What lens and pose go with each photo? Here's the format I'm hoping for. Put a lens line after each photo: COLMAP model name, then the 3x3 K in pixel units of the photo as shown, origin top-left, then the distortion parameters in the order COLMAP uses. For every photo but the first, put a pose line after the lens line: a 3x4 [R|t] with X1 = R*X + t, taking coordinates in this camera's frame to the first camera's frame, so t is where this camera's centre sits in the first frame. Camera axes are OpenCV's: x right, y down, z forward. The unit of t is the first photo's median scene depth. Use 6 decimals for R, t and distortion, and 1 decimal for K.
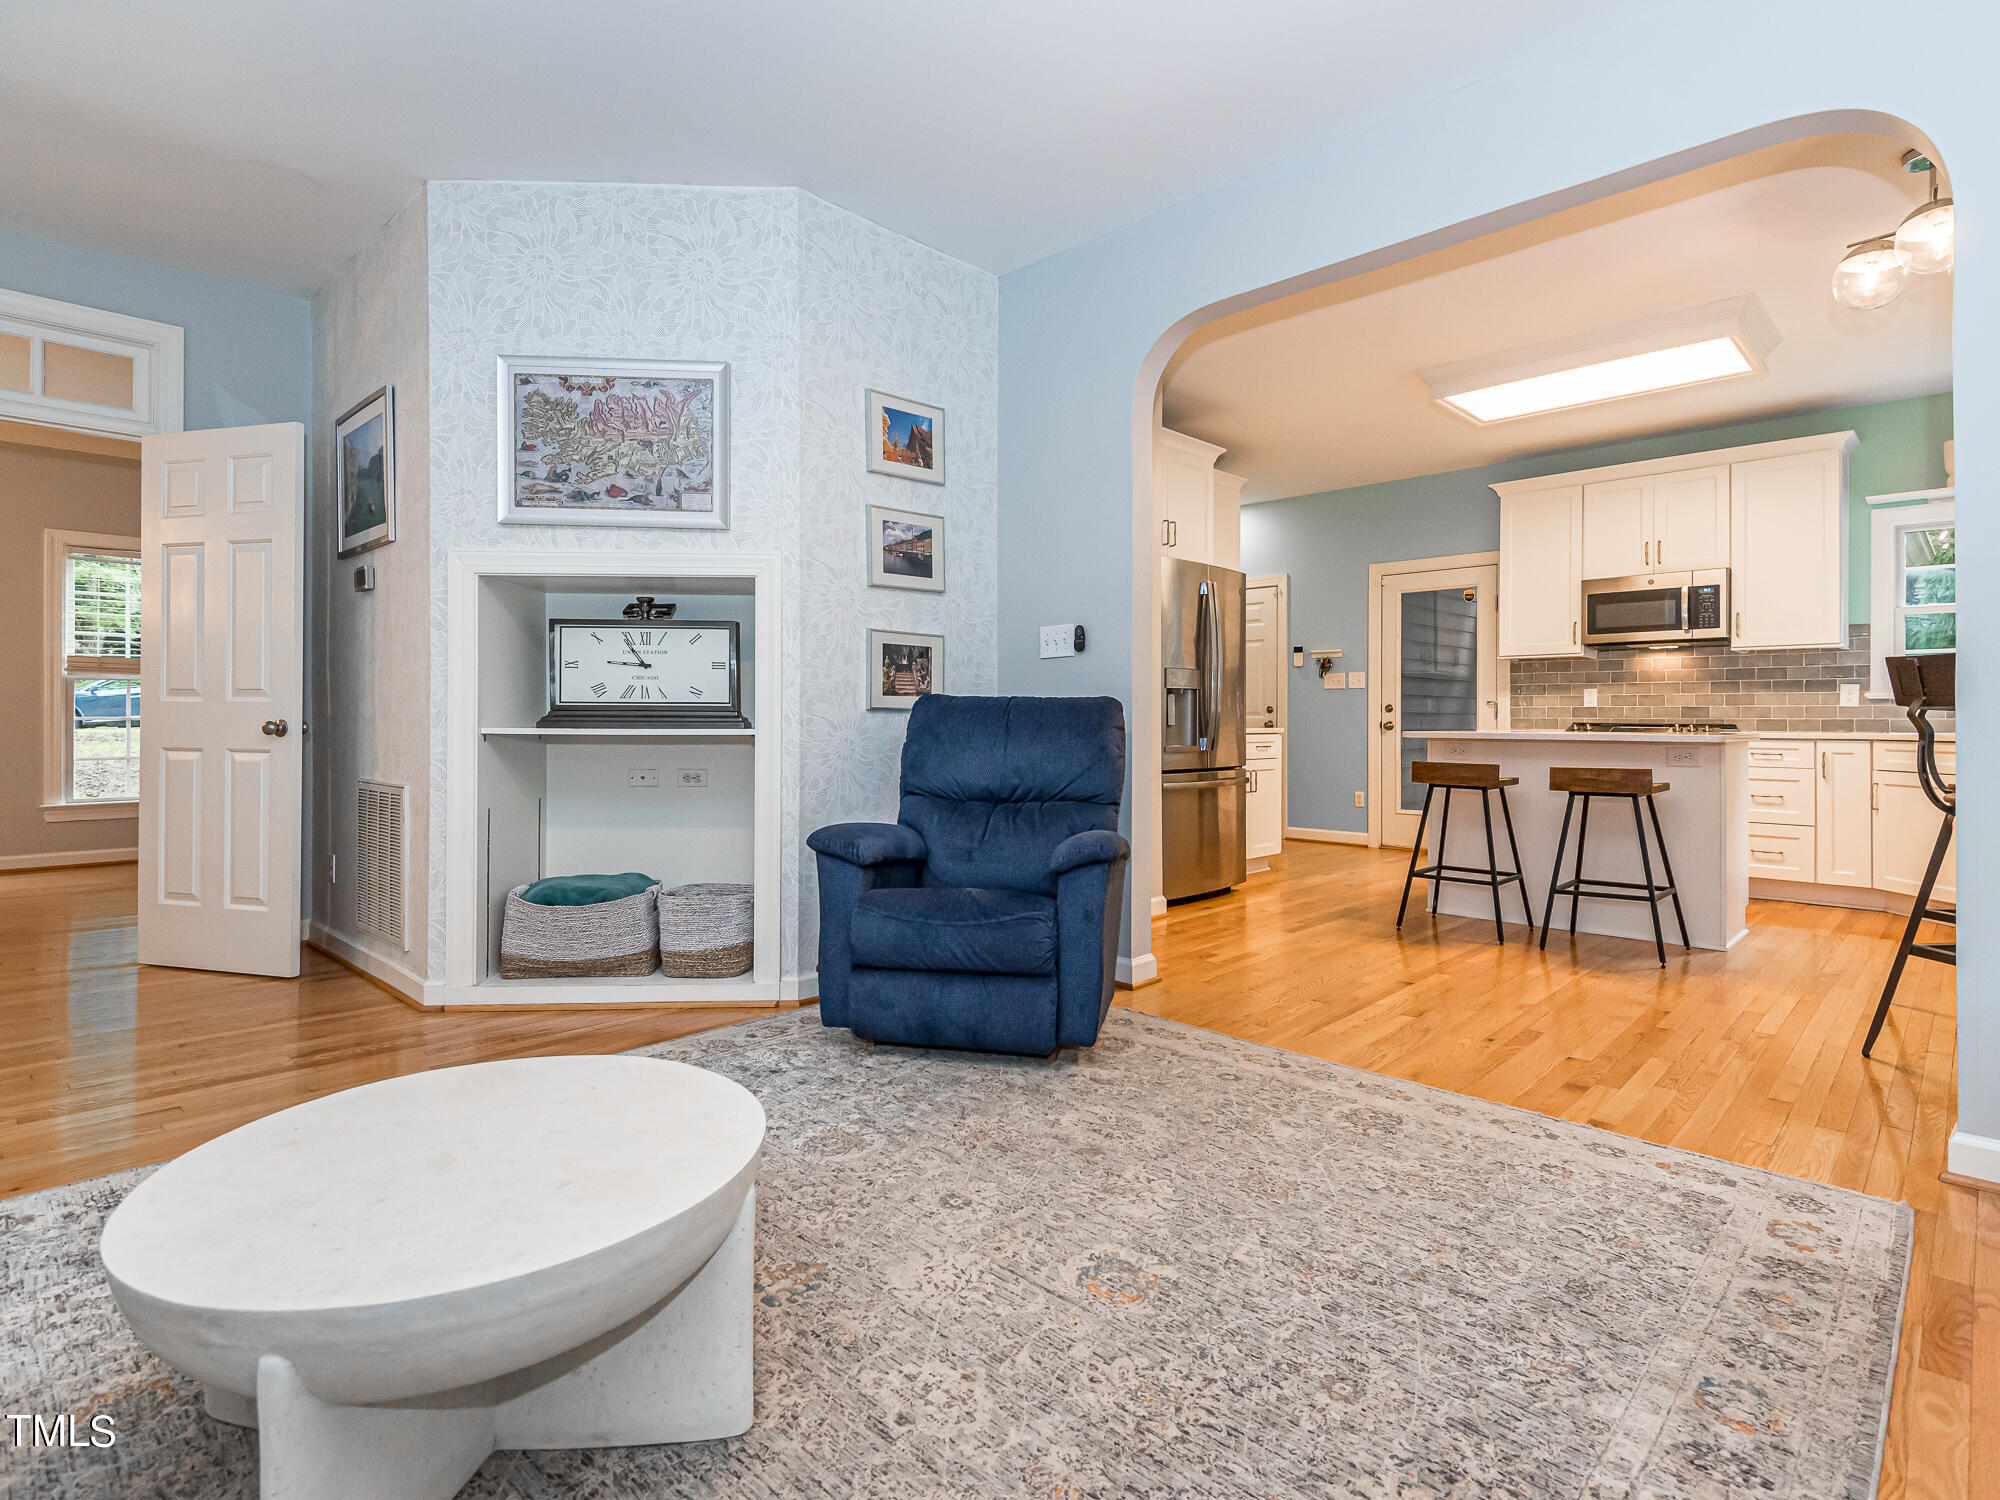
lens RADIAL K [[1023.2, 0, 1010.8], [0, 1023.2, 721.1], [0, 0, 1]] dist [0.041811, -0.030687]
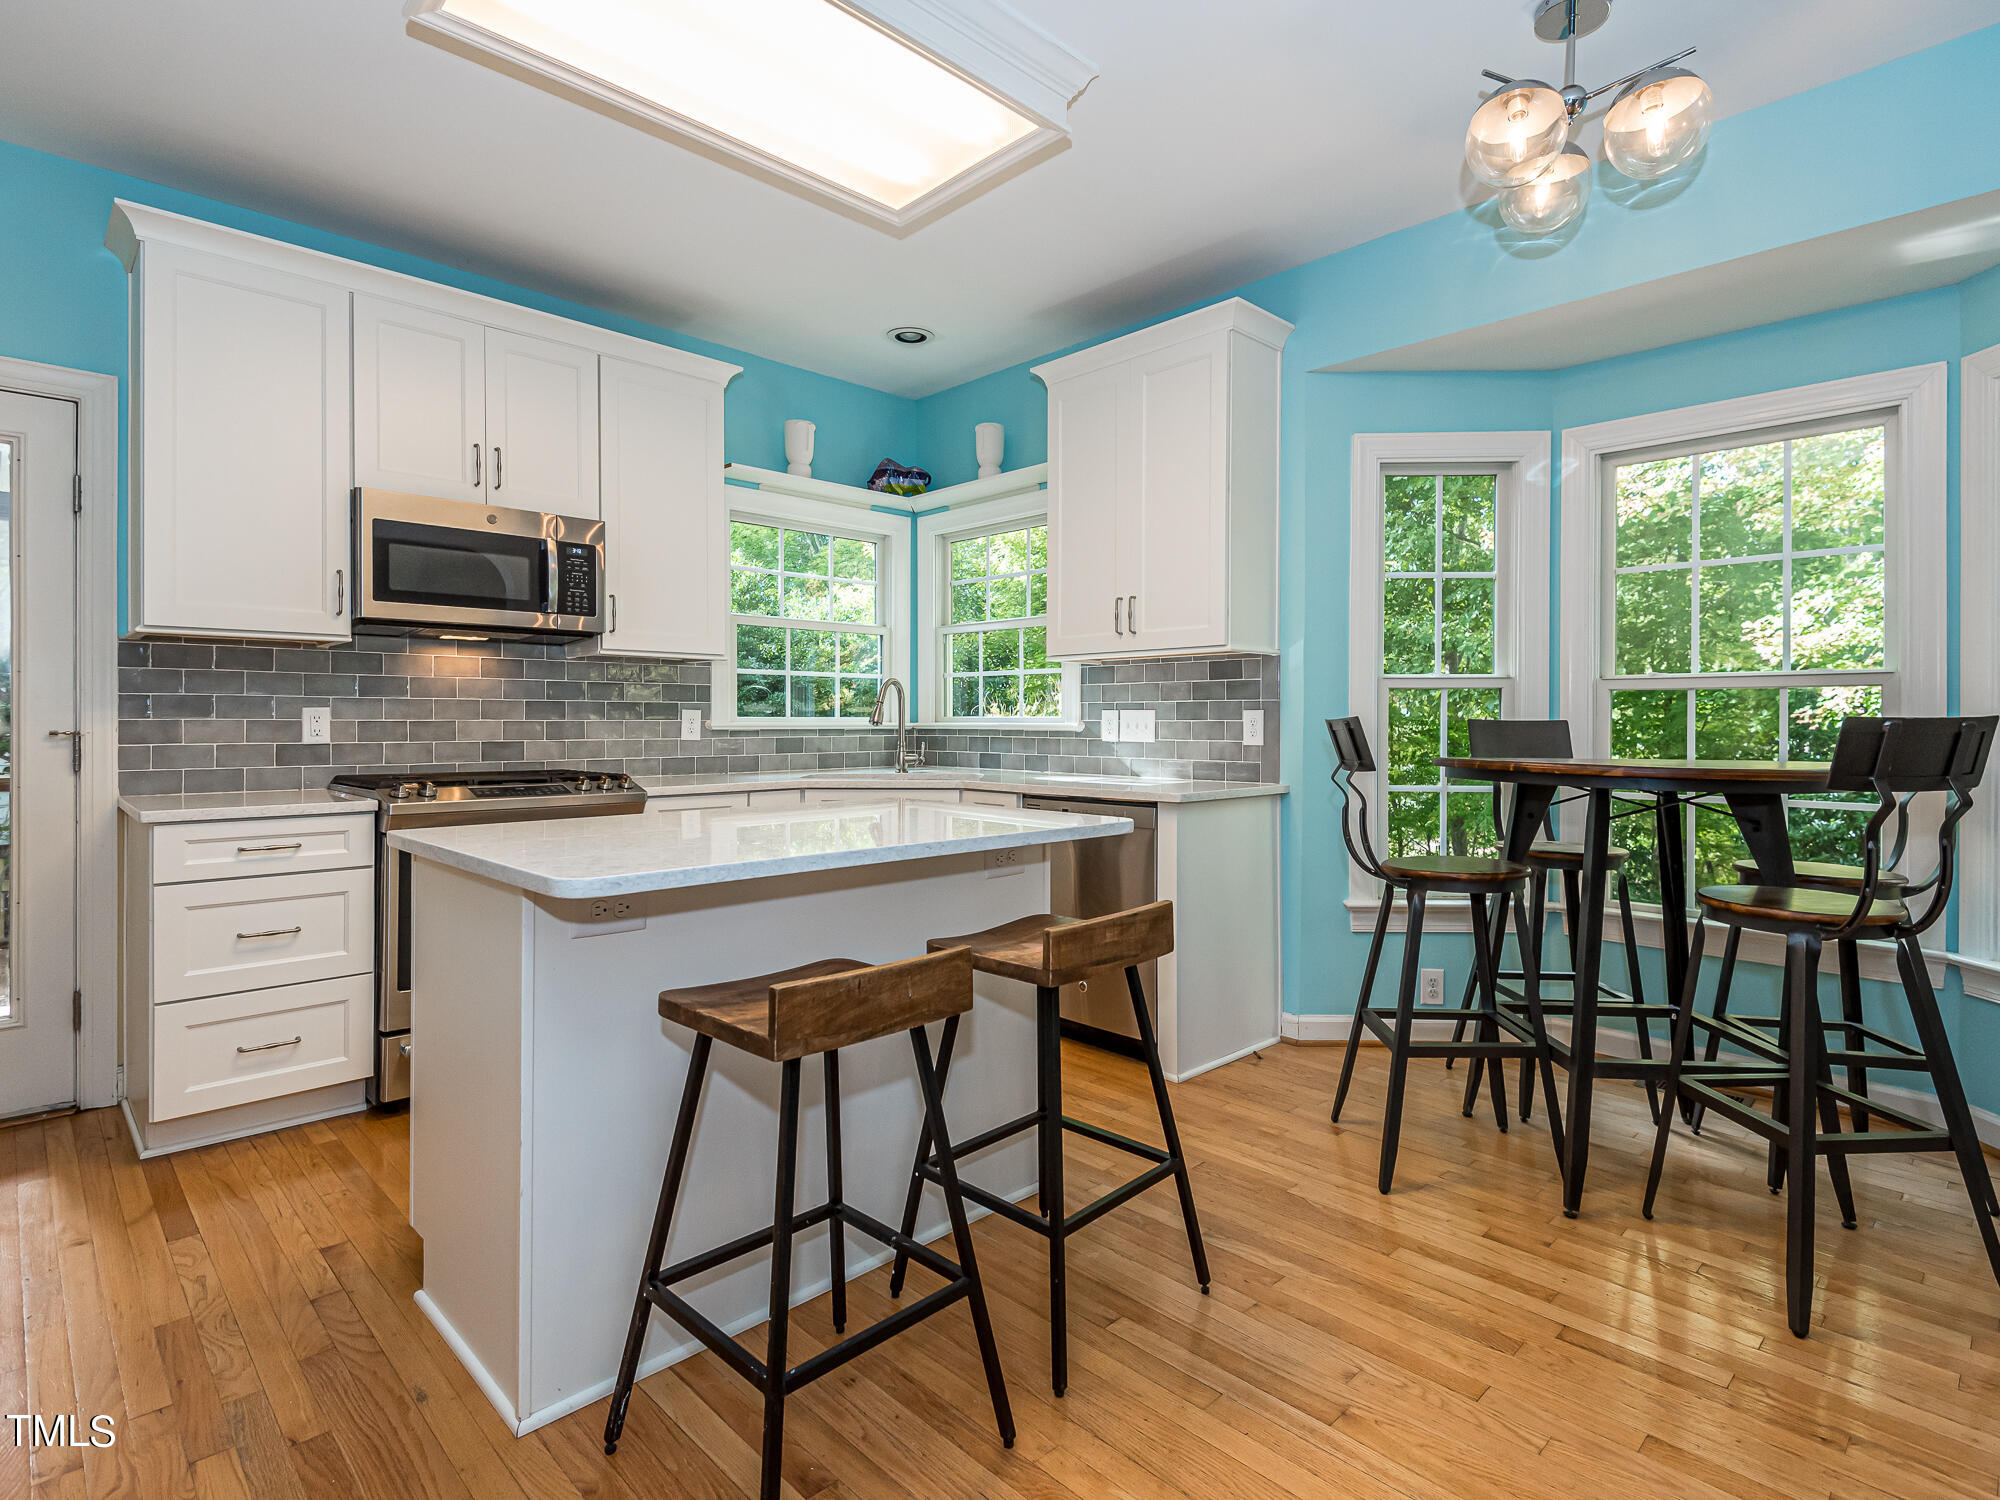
lens RADIAL K [[1023.2, 0, 1010.8], [0, 1023.2, 721.1], [0, 0, 1]] dist [0.041811, -0.030687]
pose [[0.037298, -0.002649, 0.999301, 0.140725], [0.000663, 0.999996, 0.002626, -0.049971], [-0.999304, 0.000565, 0.037300, 1.259620]]
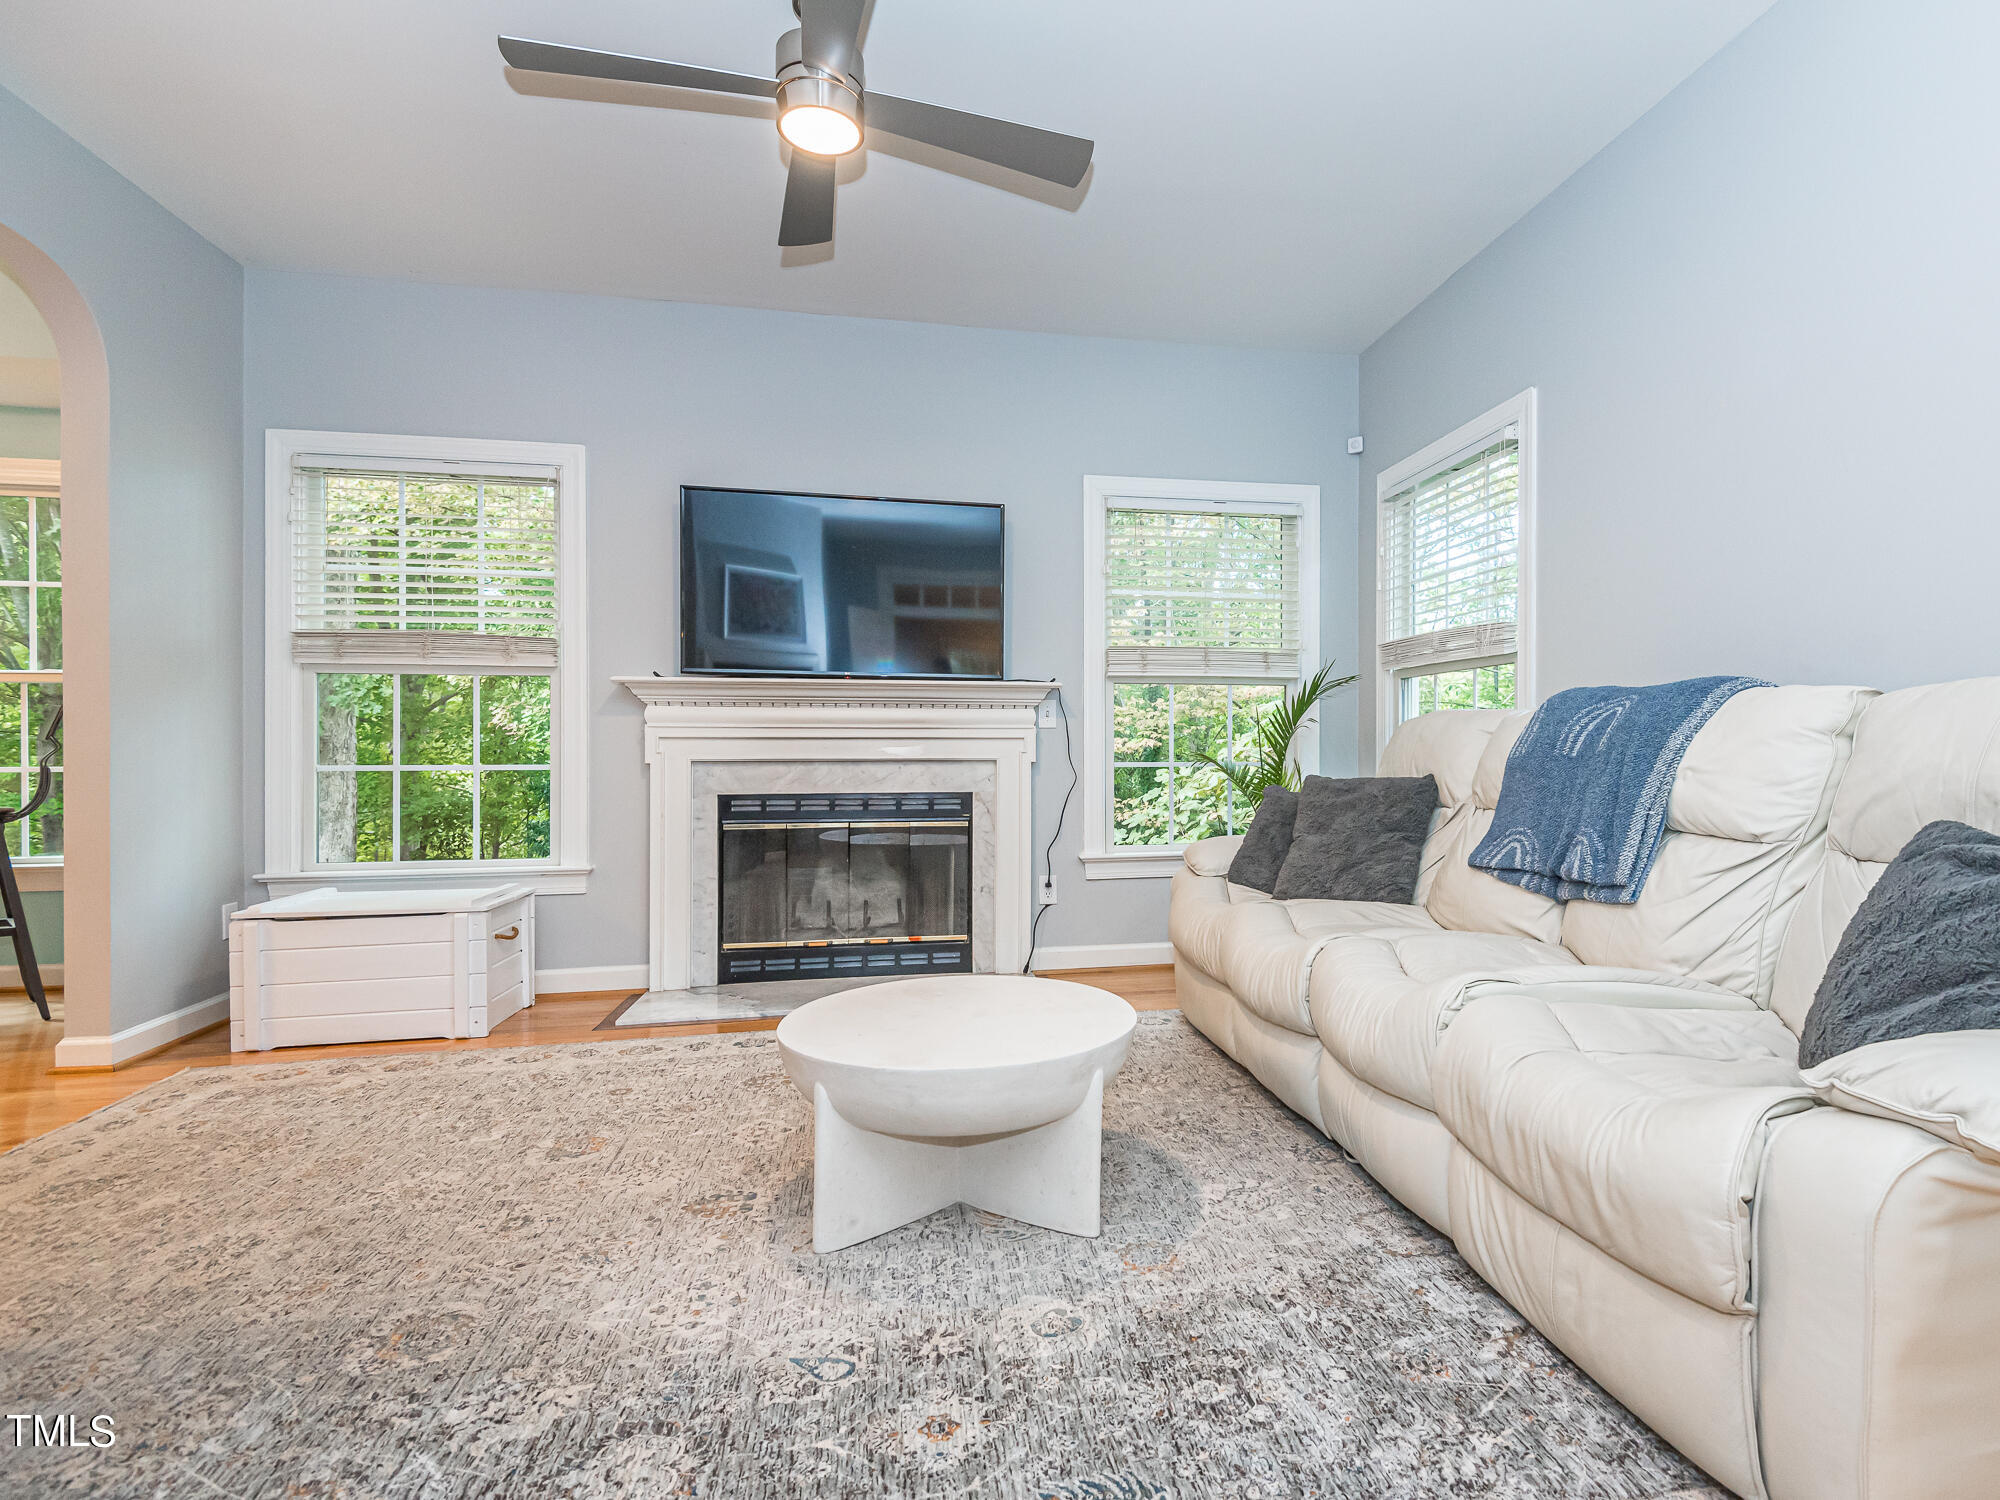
lens RADIAL K [[1017.0, 0, 1093.7], [0, 1017.0, 746.8], [0, 0, 1]] dist [0.043009, -0.026865]
pose [[-0.819216, 0.001670, 0.573483, -0.648237], [0.002443, 0.999997, 0.000577, -0.000094], [-0.573480, 0.001874, -0.819217, 0.887450]]
